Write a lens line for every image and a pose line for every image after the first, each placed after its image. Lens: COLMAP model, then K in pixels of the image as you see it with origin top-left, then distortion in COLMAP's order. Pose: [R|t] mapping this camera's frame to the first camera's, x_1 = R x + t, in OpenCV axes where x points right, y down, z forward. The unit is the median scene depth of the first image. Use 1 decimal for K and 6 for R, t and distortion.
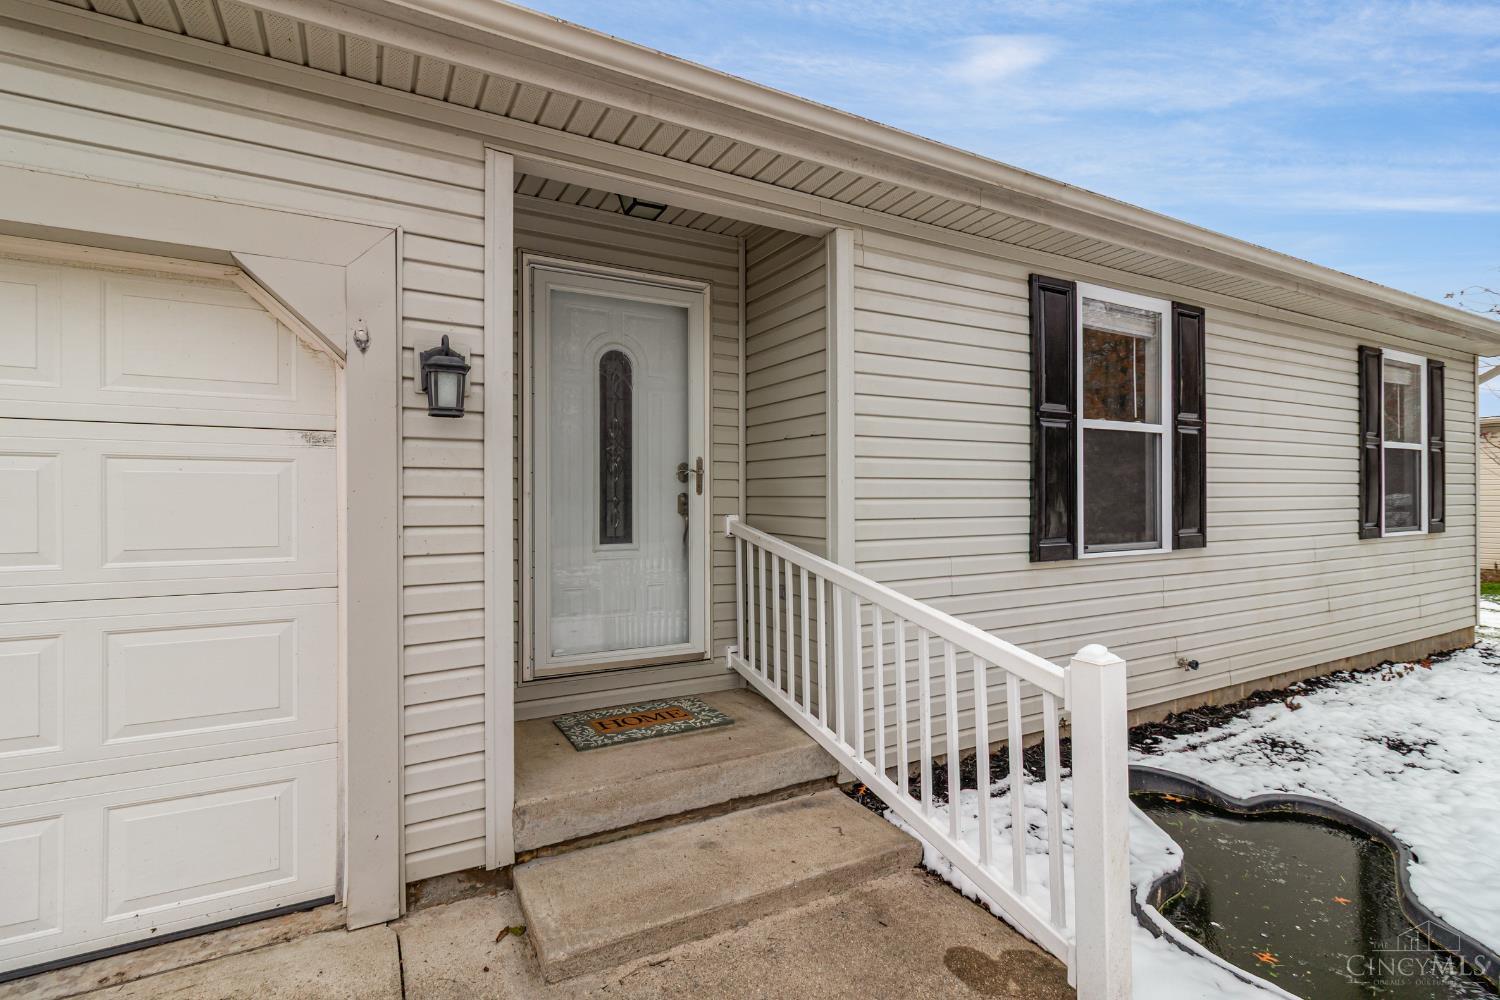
lens RADIAL K [[704.7, 0, 743.0], [0, 704.7, 501.5], [0, 0, 1]] dist [0.001155, 0.000706]
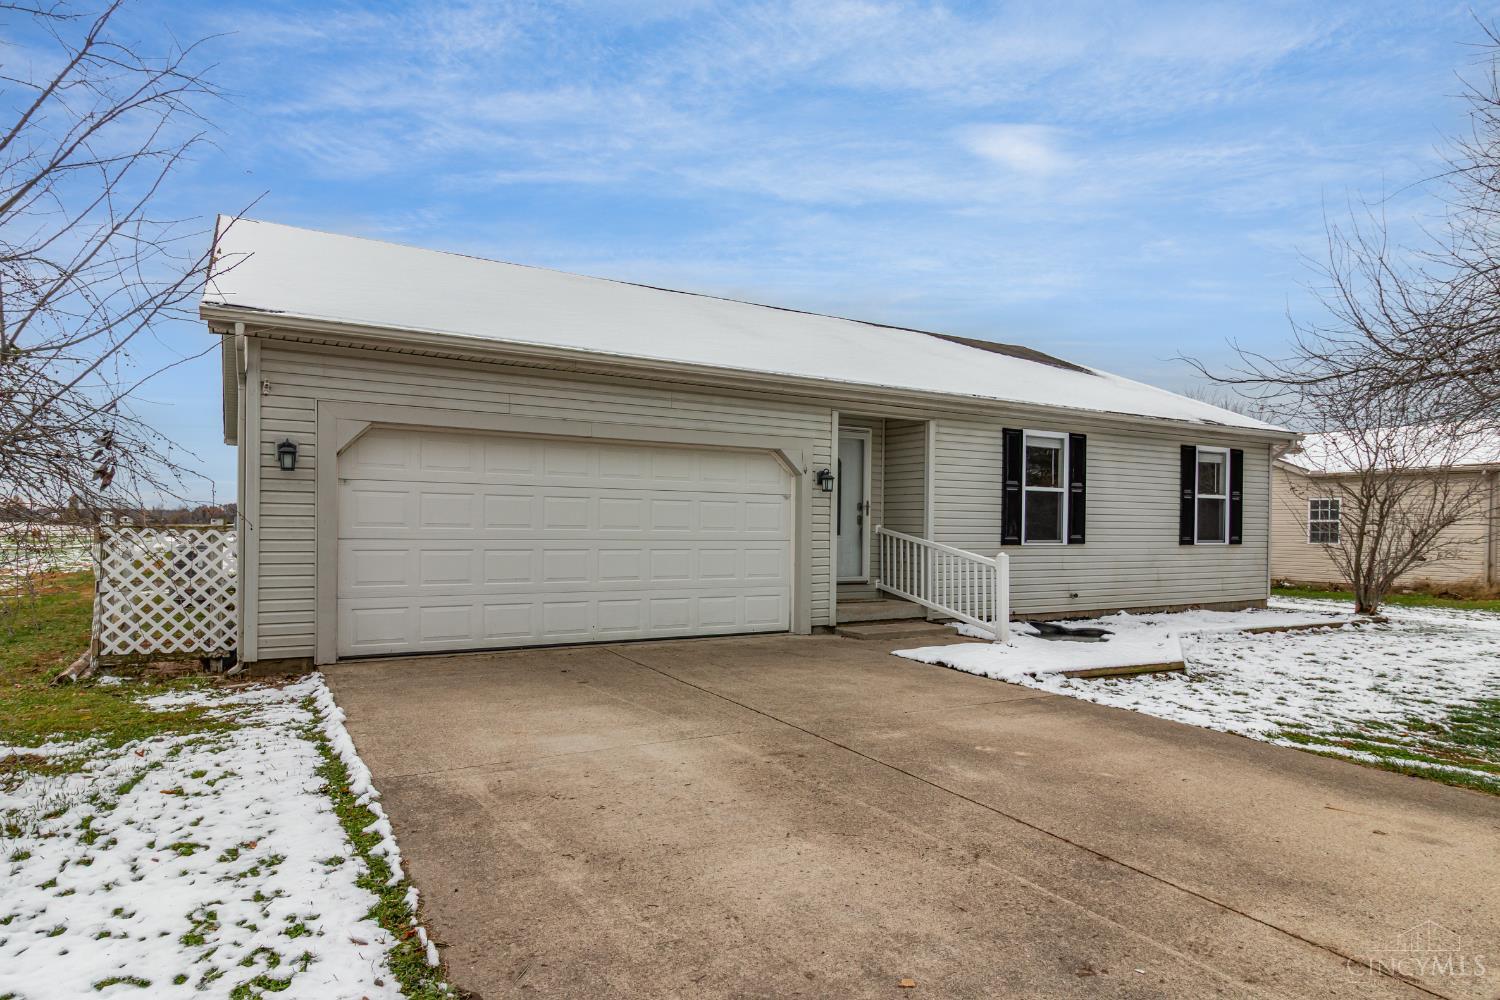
lens RADIAL K [[829.9, 0, 764.3], [0, 829.9, 533.9], [0, 0, 1]] dist [-0.000002, 0.000081]
pose [[0.999222, 0.015040, 0.036447, -0.515565], [-0.015210, 0.999875, 0.004388, 0.044974], [-0.036376, -0.004939, 0.999326, -1.830870]]
